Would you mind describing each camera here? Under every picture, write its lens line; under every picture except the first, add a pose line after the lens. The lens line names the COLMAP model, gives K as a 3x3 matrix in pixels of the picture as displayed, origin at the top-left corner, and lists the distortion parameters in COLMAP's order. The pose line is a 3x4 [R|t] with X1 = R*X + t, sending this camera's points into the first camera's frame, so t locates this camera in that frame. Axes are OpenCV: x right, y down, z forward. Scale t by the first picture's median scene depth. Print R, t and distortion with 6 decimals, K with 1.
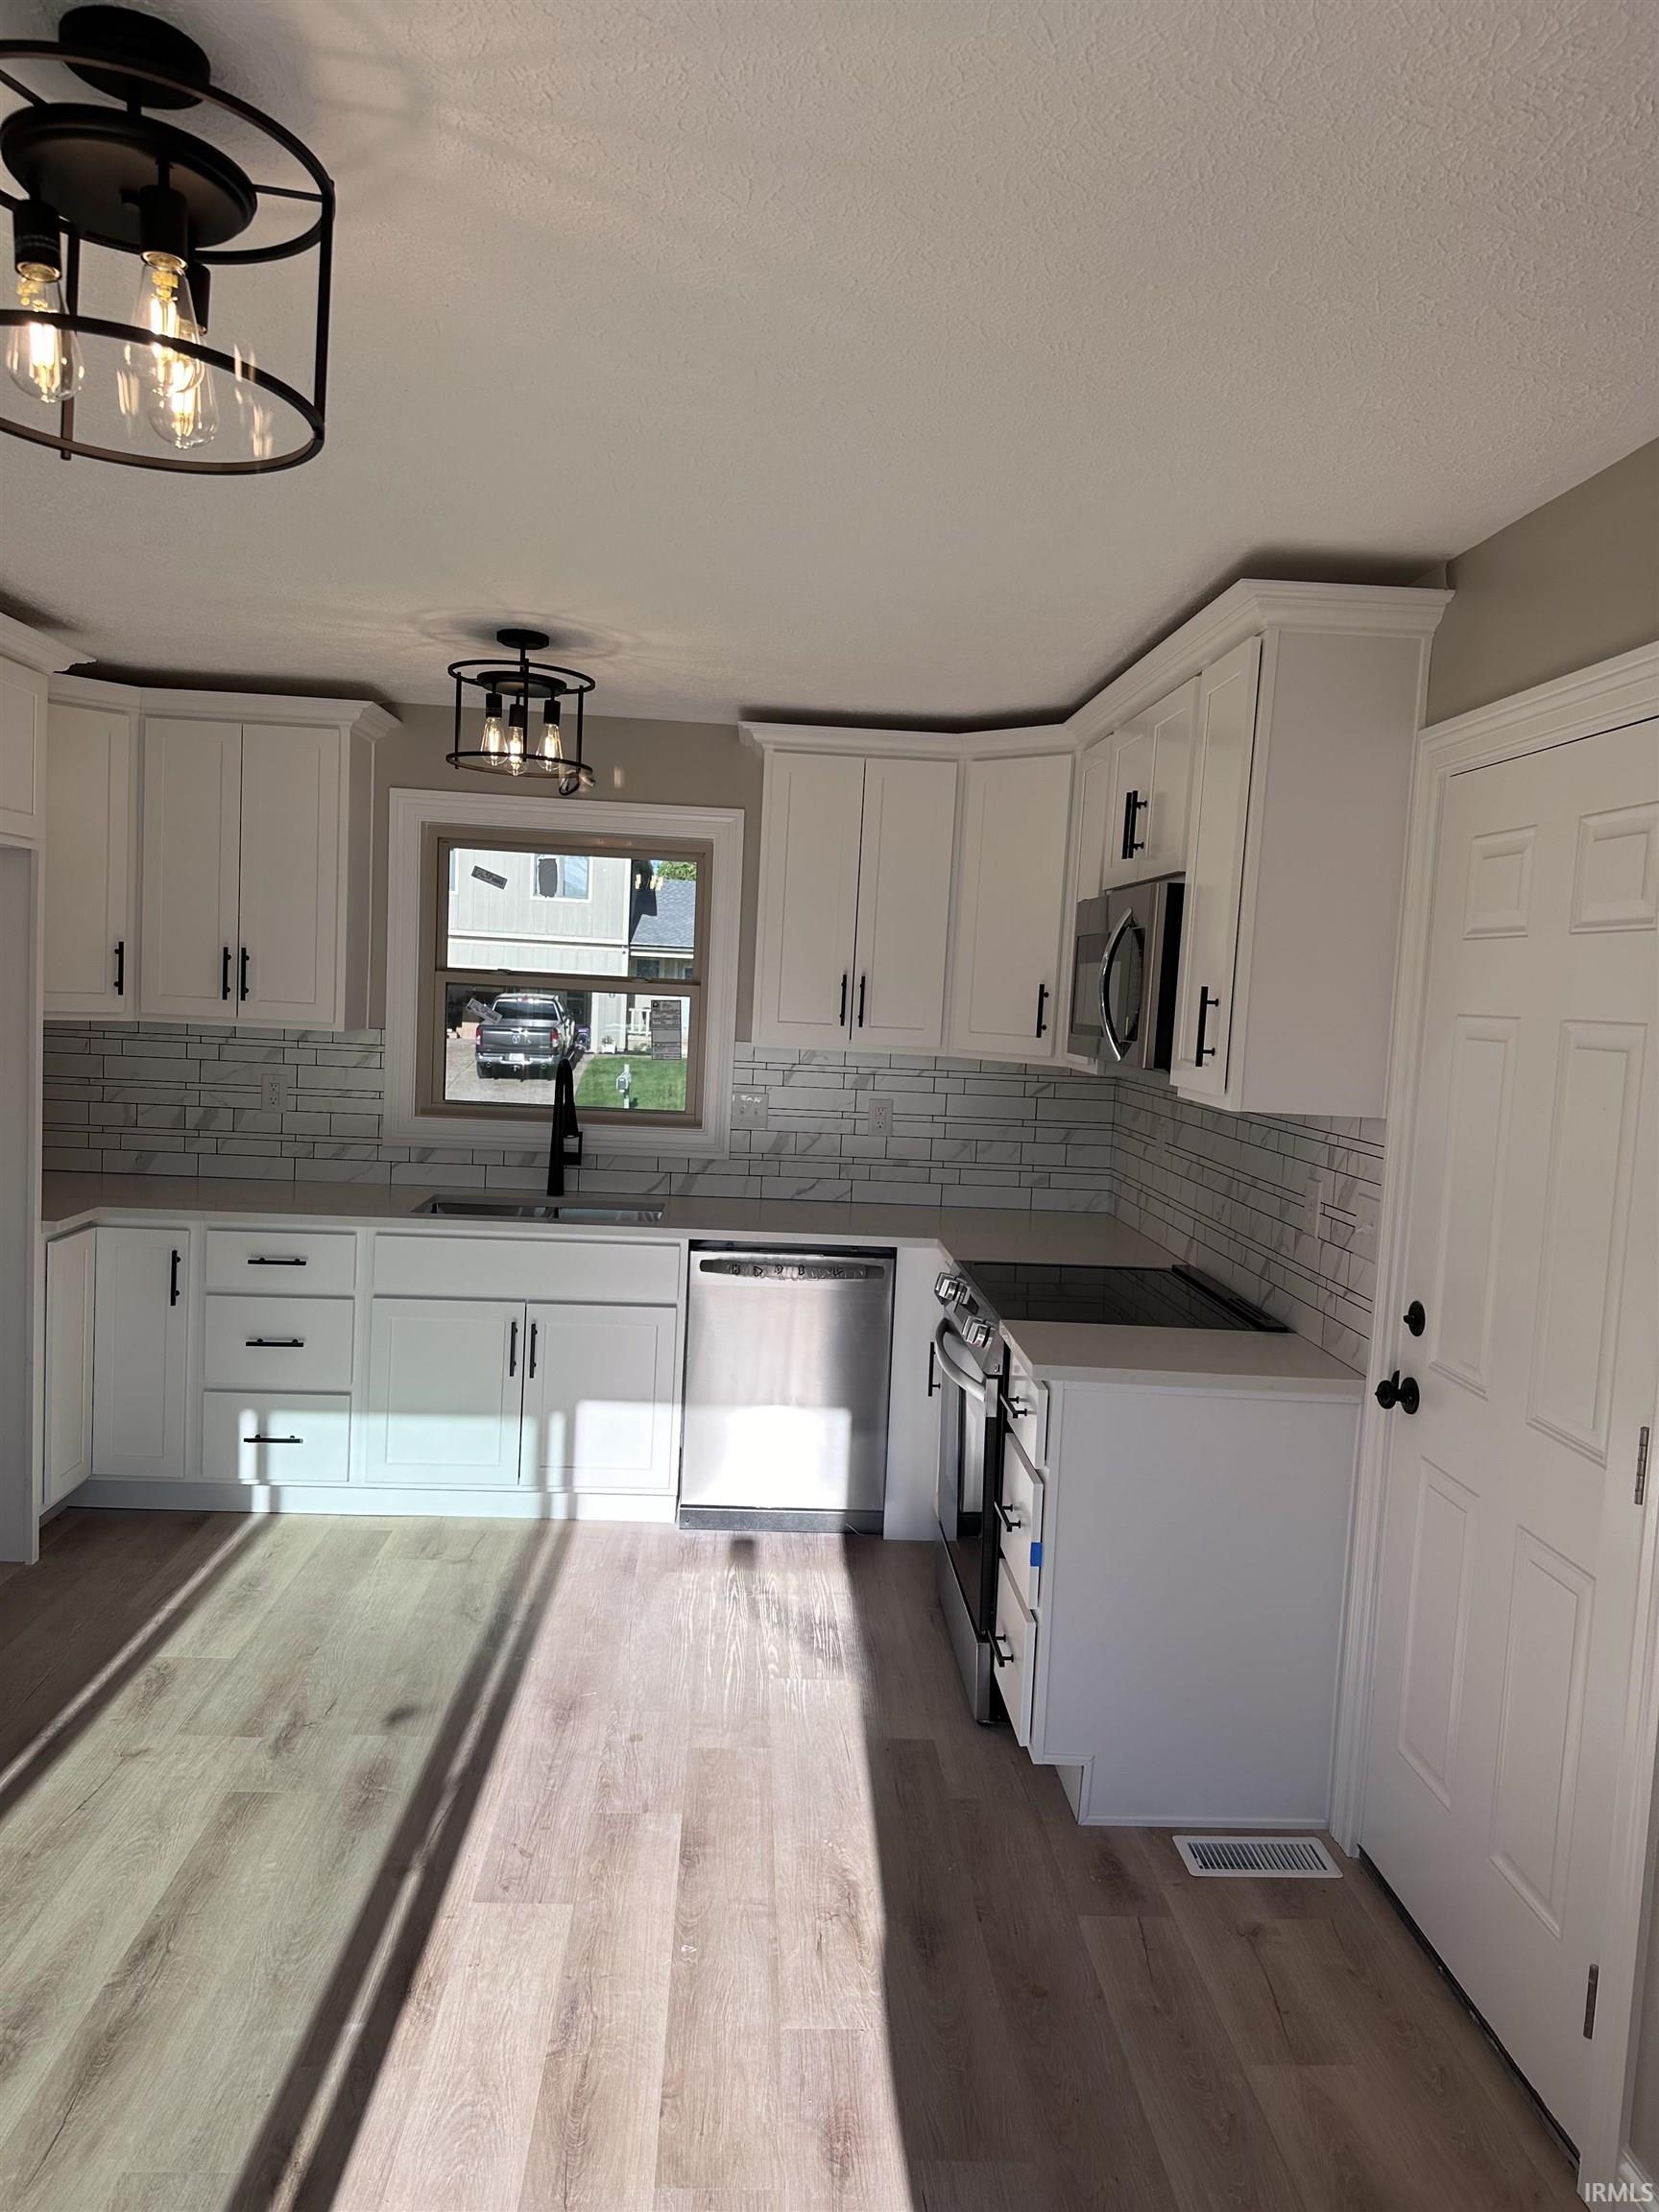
lens RADIAL K [[1543.7, 0, 814.3], [0, 1543.7, 1101.0], [0, 0, 1]] dist [0.059486, -0.059497]
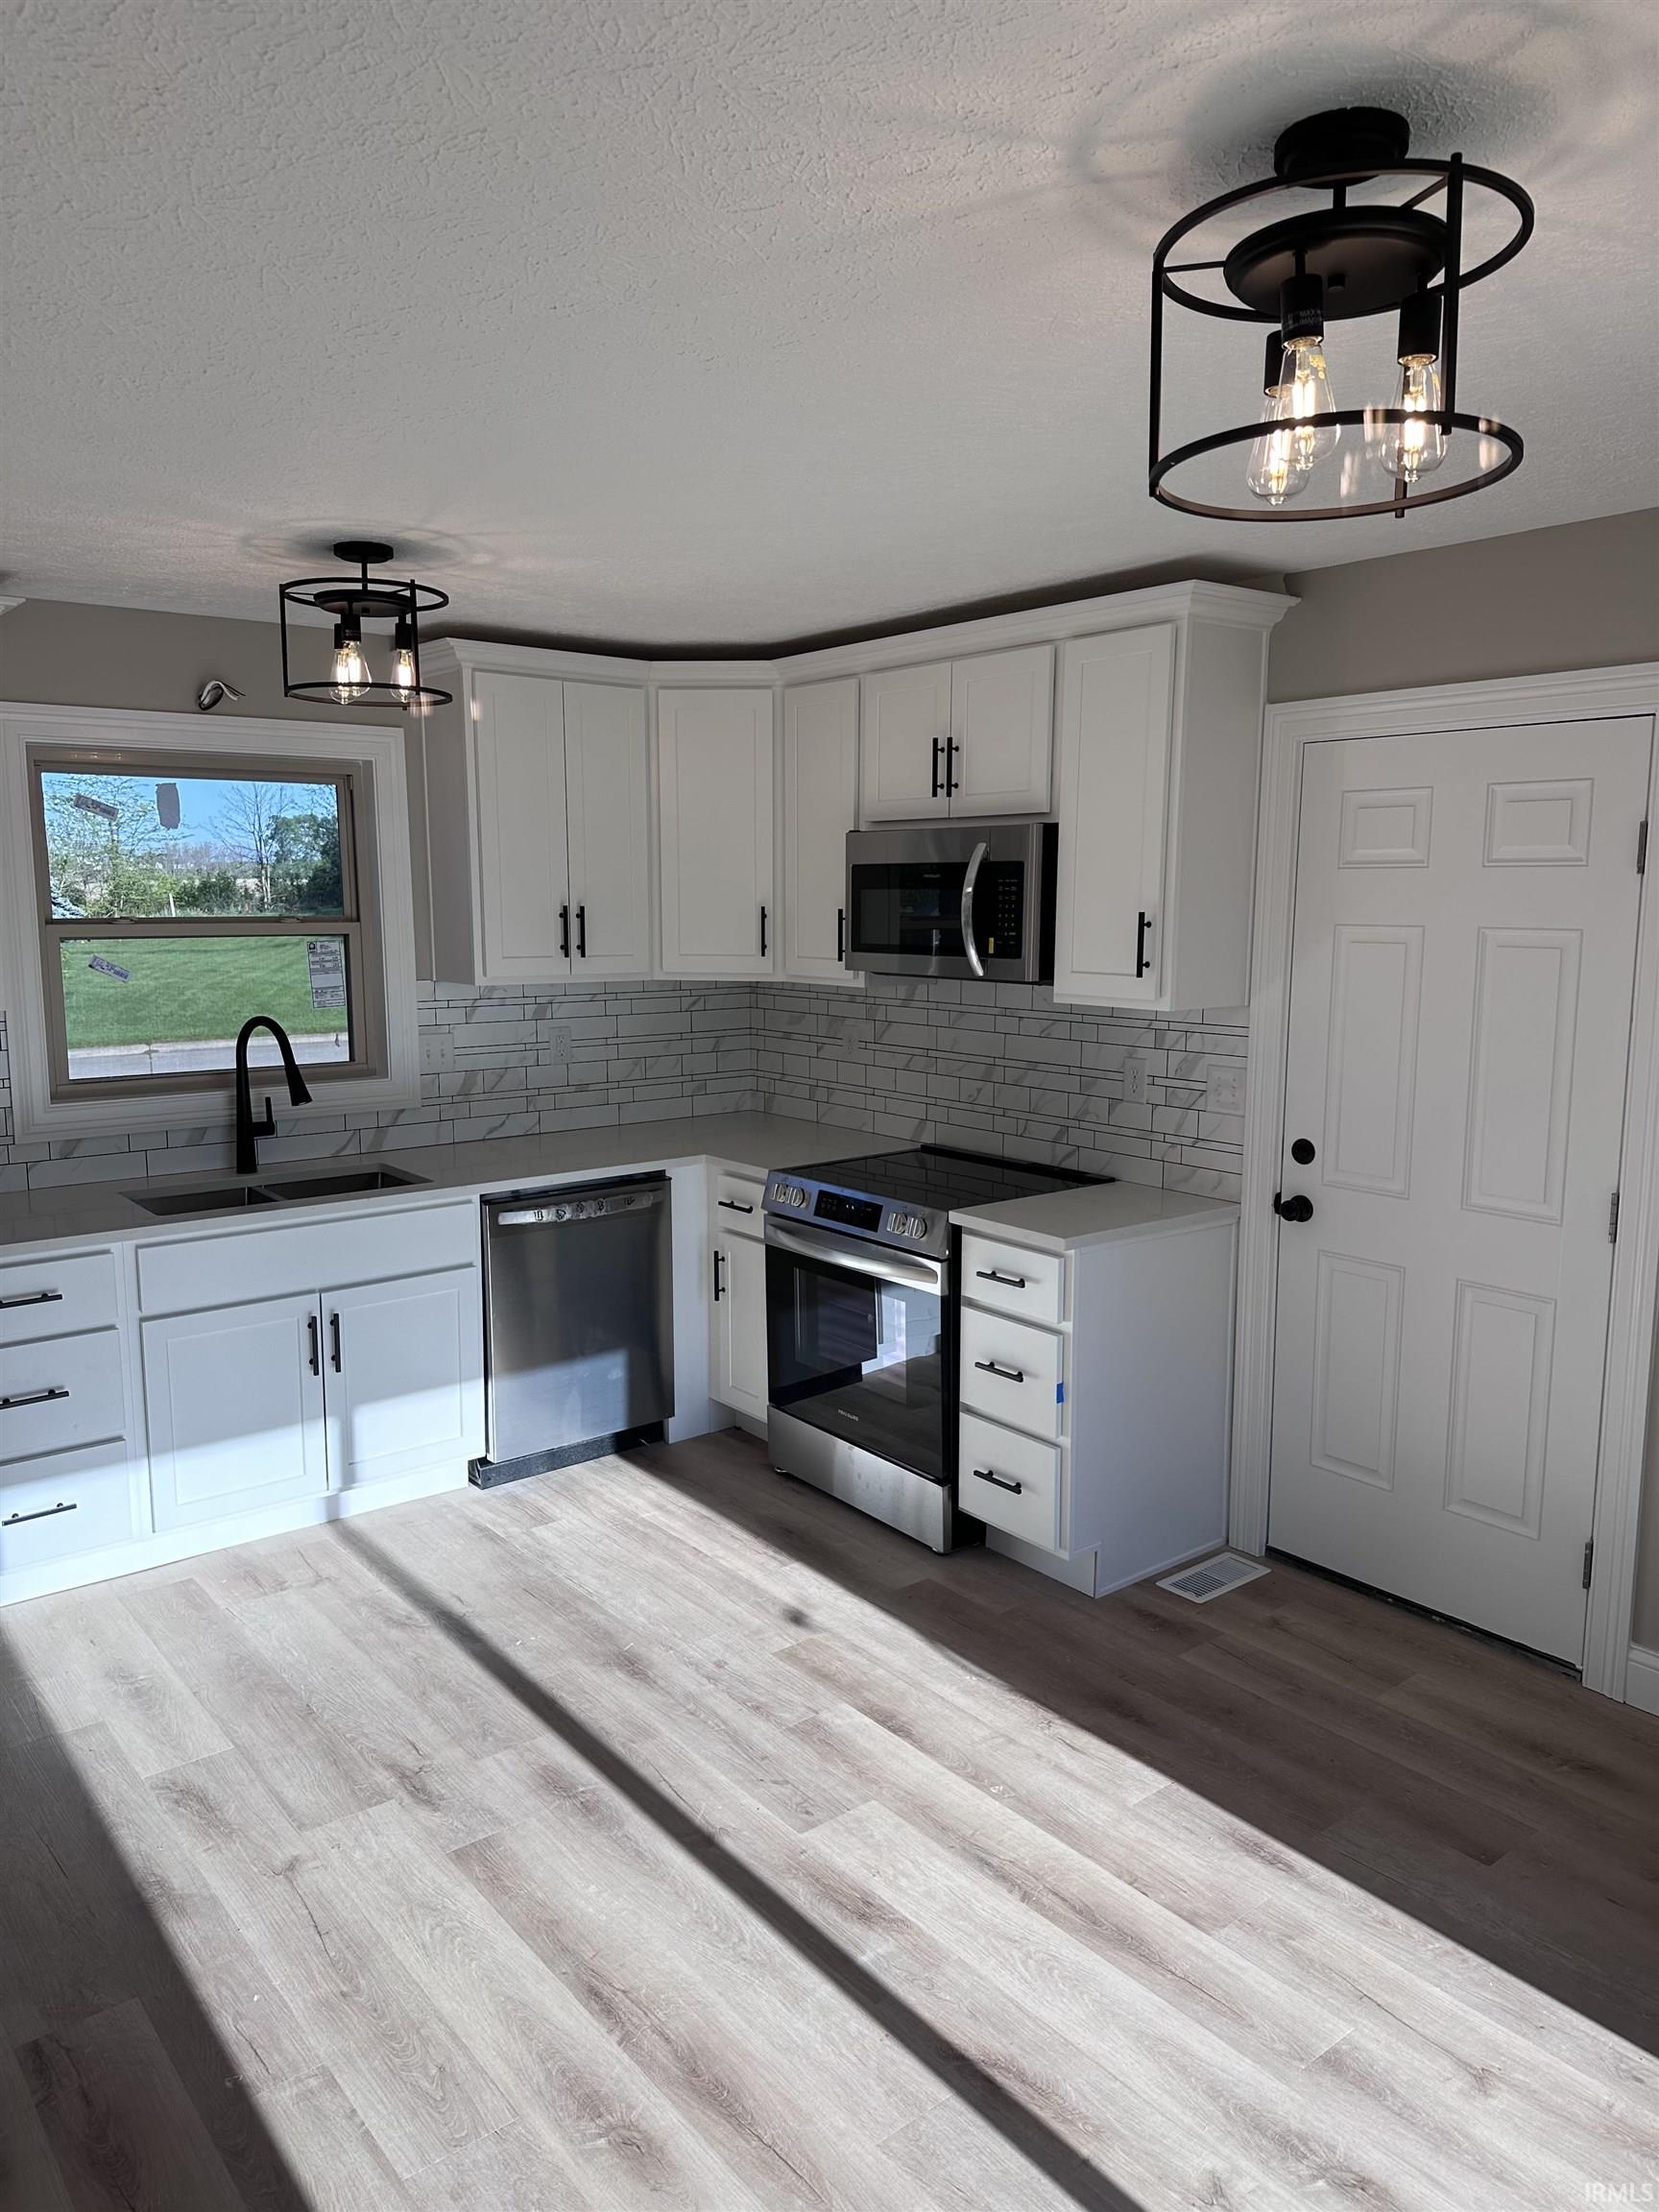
lens RADIAL K [[1543.7, 0, 814.3], [0, 1543.7, 1101.0], [0, 0, 1]] dist [0.059486, -0.059497]
pose [[0.808818, -0.127302, 0.574114, -0.559086], [0.082757, 0.991212, 0.103199, -0.060185], [-0.582206, -0.035958, 0.812246, 0.122655]]
